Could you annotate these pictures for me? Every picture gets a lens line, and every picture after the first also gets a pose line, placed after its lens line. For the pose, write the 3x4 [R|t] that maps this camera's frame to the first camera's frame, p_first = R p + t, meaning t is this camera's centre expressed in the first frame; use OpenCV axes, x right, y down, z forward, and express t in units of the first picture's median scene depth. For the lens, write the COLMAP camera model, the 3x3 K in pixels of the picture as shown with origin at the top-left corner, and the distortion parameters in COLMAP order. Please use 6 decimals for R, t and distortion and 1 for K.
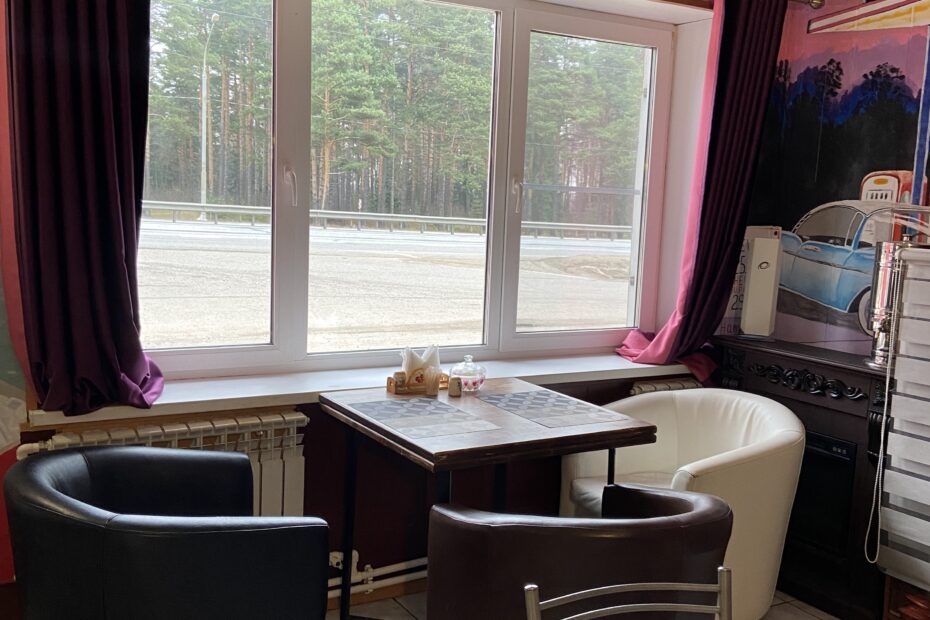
lens RADIAL K [[953.4, 0, 465.0], [0, 953.4, 299.9], [0, 0, 1]] dist [0.076861, 0.000000]
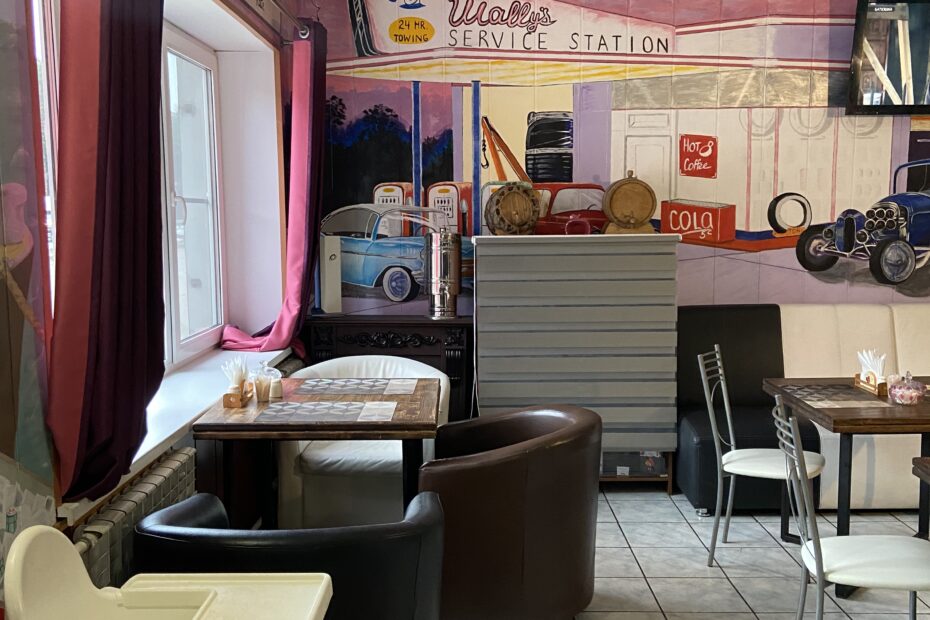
lens RADIAL K [[953.4, 0, 464.4], [0, 953.4, 316.4], [0, 0, 1]] dist [0.076861, 0.000000]
pose [[0.489374, -0.137267, 0.861203, -0.715749], [0.112305, 0.989231, 0.093857, -0.058958], [-0.864813, 0.050786, 0.499520, 0.229152]]
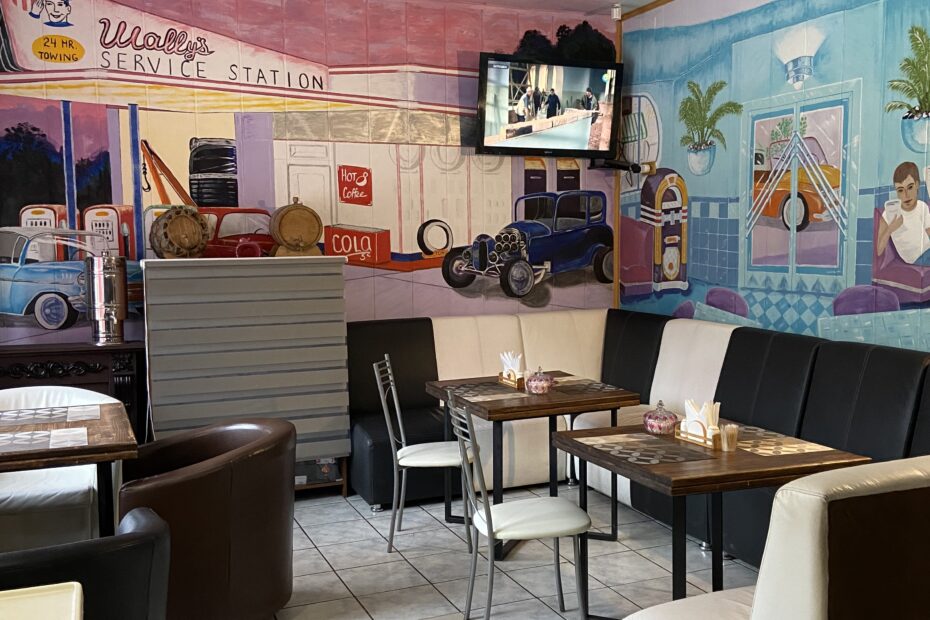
lens RADIAL K [[953.4, 0, 486.0], [0, 953.4, 309.9], [0, 0, 1]] dist [0.076861, 0.000000]
pose [[0.107879, -0.120575, 0.986825, -0.817112], [0.111699, 0.987803, 0.108483, -0.065838], [-0.987869, 0.098525, 0.120031, 0.249915]]
